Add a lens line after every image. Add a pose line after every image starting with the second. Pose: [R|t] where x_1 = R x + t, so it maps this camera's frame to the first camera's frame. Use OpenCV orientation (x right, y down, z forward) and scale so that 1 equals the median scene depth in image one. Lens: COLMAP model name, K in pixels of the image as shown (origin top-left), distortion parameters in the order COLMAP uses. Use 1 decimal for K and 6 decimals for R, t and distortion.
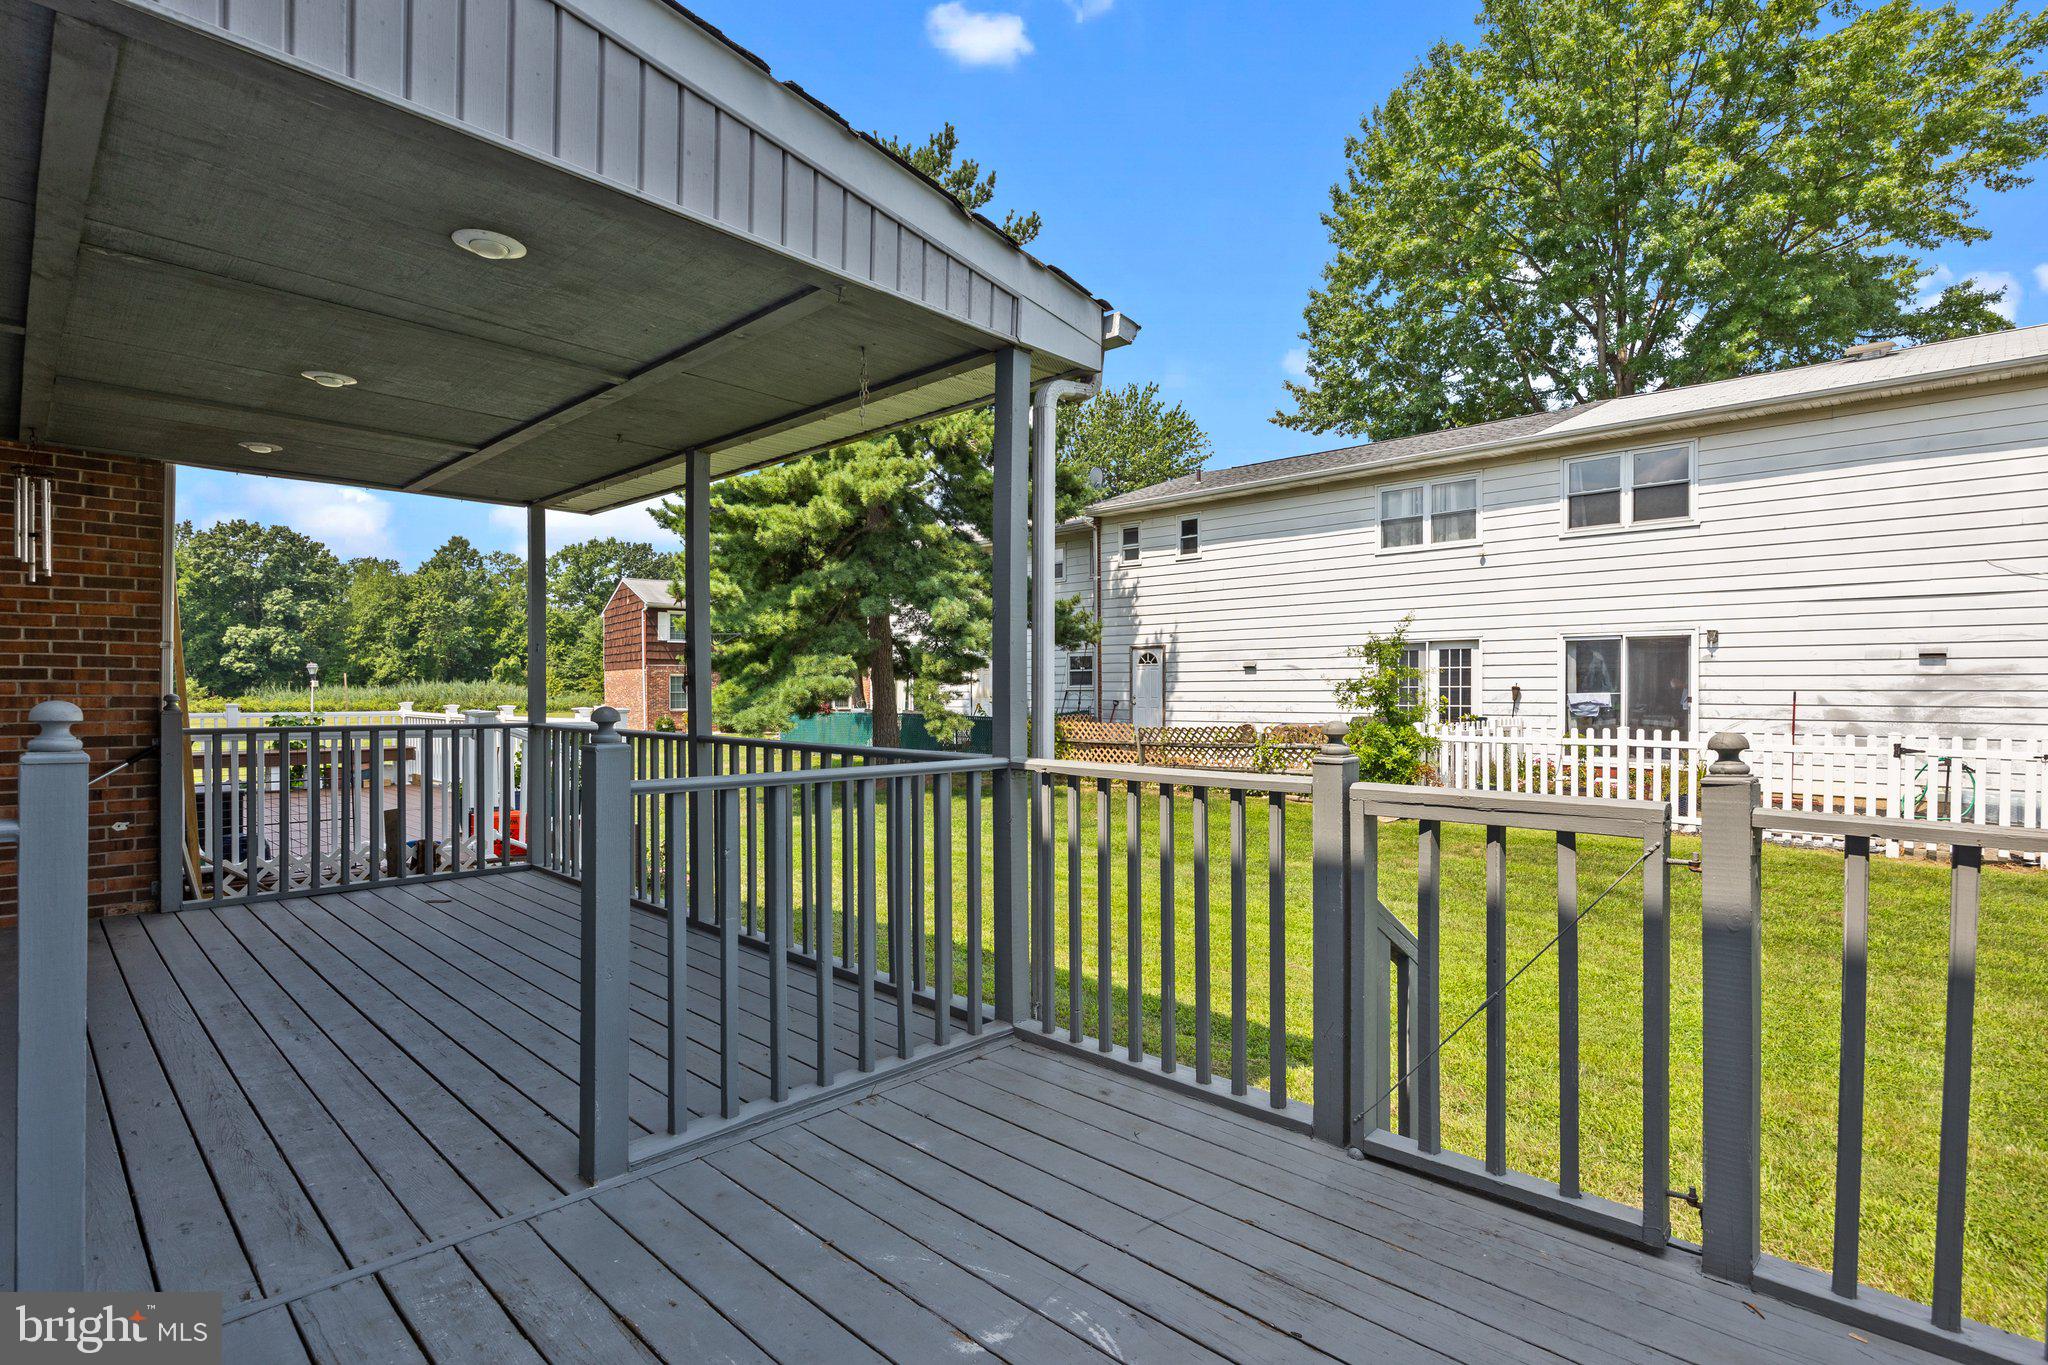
lens RADIAL K [[974.6, 0, 1021.6], [0, 974.6, 697.3], [0, 0, 1]] dist [-0.003649, -0.002195]
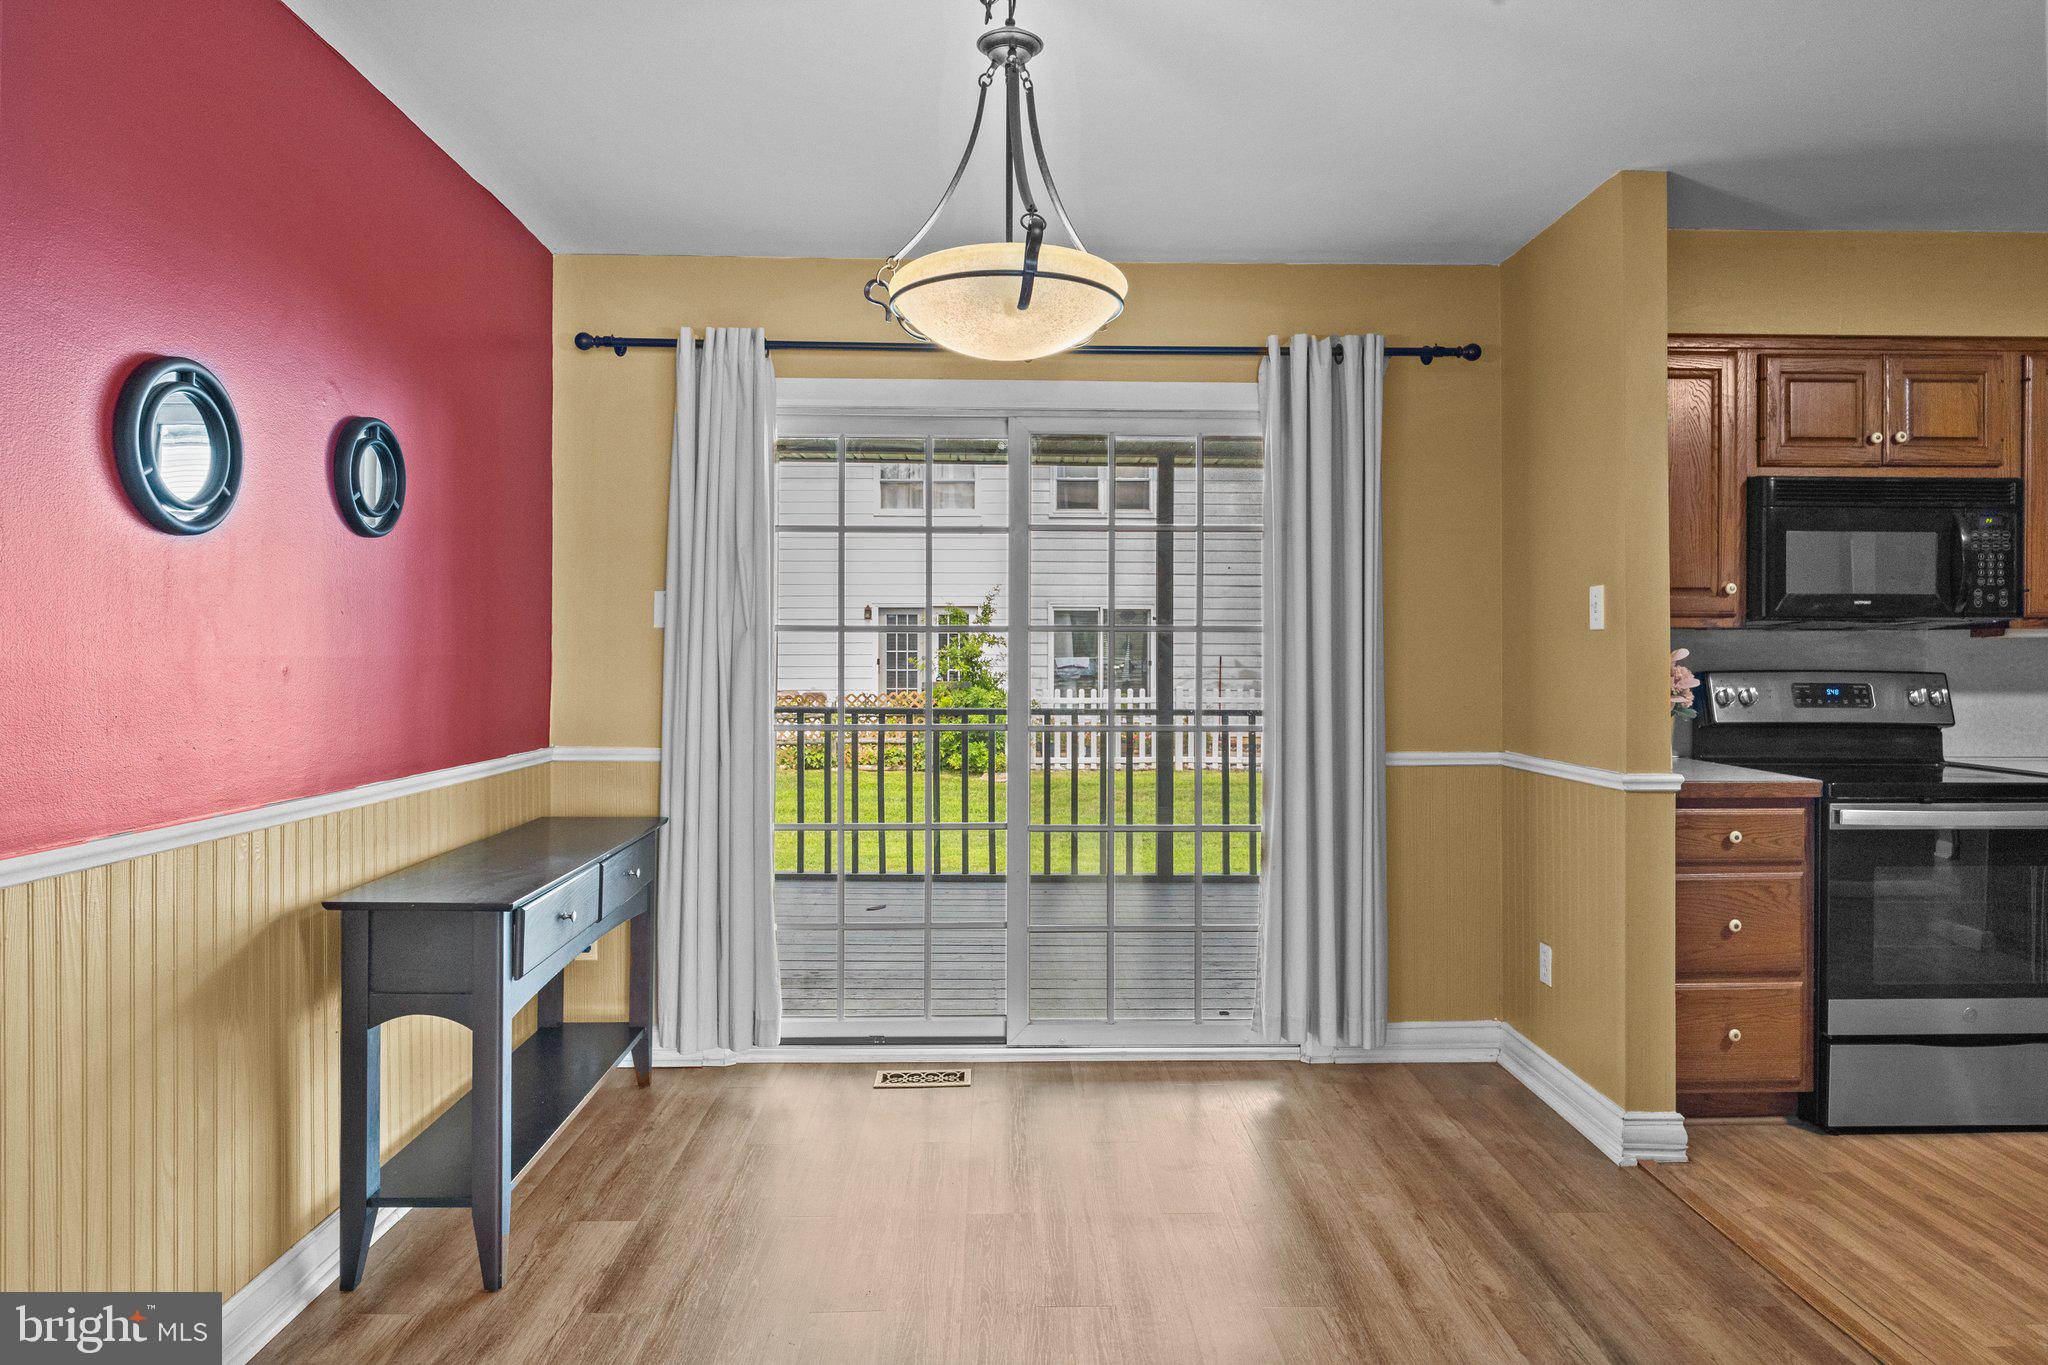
lens RADIAL K [[1194.6, 0, 1030.8], [0, 1194.6, 656.7], [0, 0, 1]] dist [-0.006817, -0.004305]
pose [[0.711070, 0.000637, 0.703121, -0.378193], [0.002974, 0.999988, -0.003914, -0.000195], [-0.703115, 0.004874, 0.711060, 0.045803]]
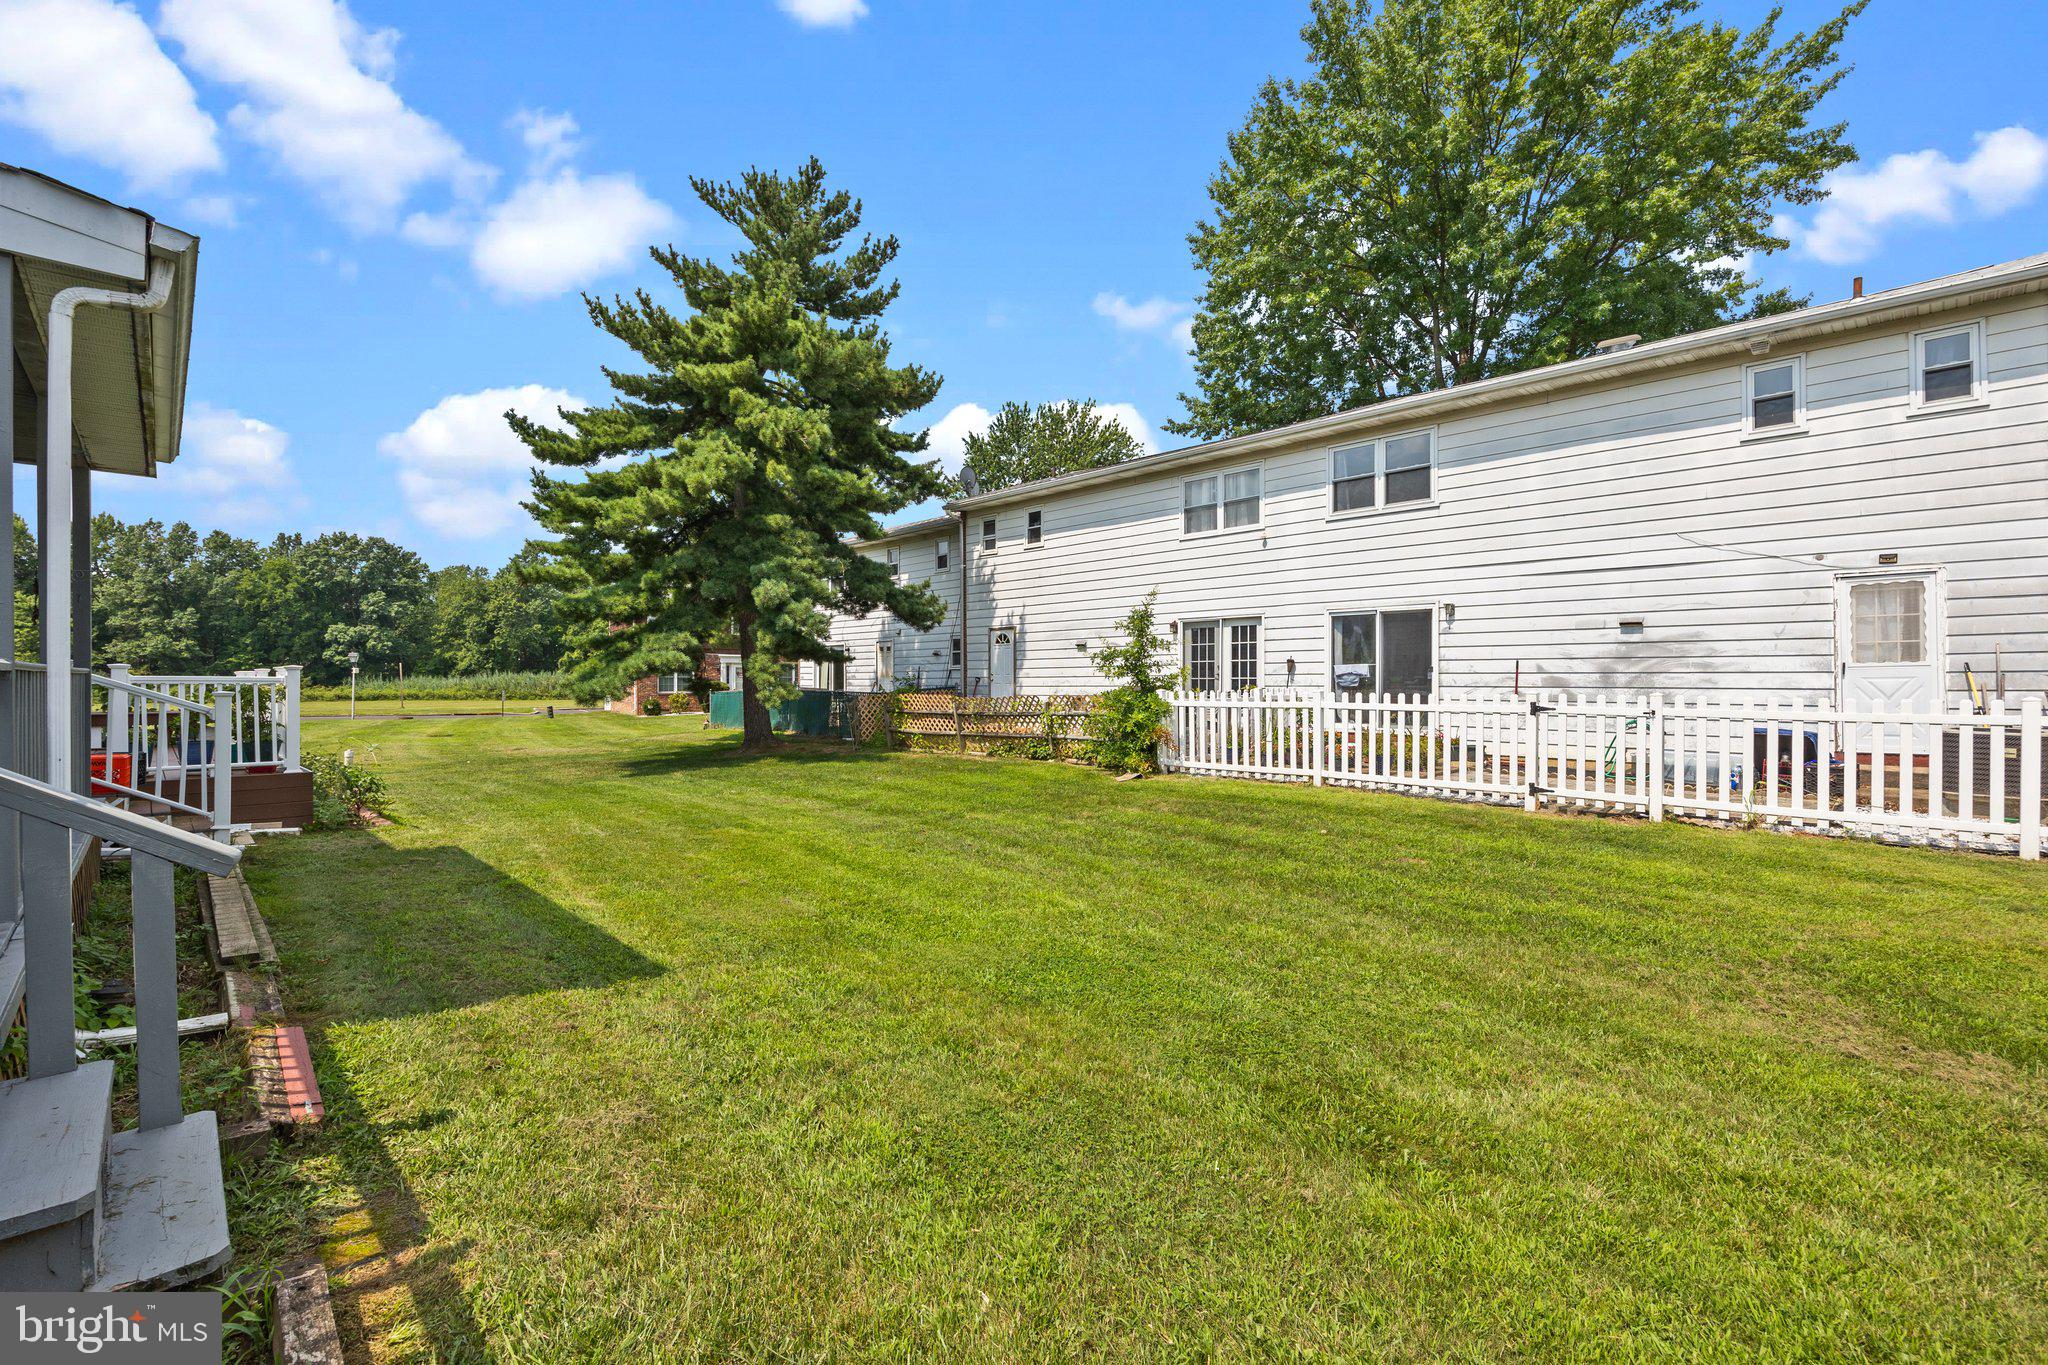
lens RADIAL K [[867.3, 0, 1007.2], [0, 867.3, 683.5], [0, 0, 1]] dist [-0.009973, 0.000557]
pose [[0.999618, -0.000785, -0.027629, 0.204848], [0.000685, 0.999993, -0.003617, 0.017714], [0.027632, 0.003597, 0.999612, 0.029079]]
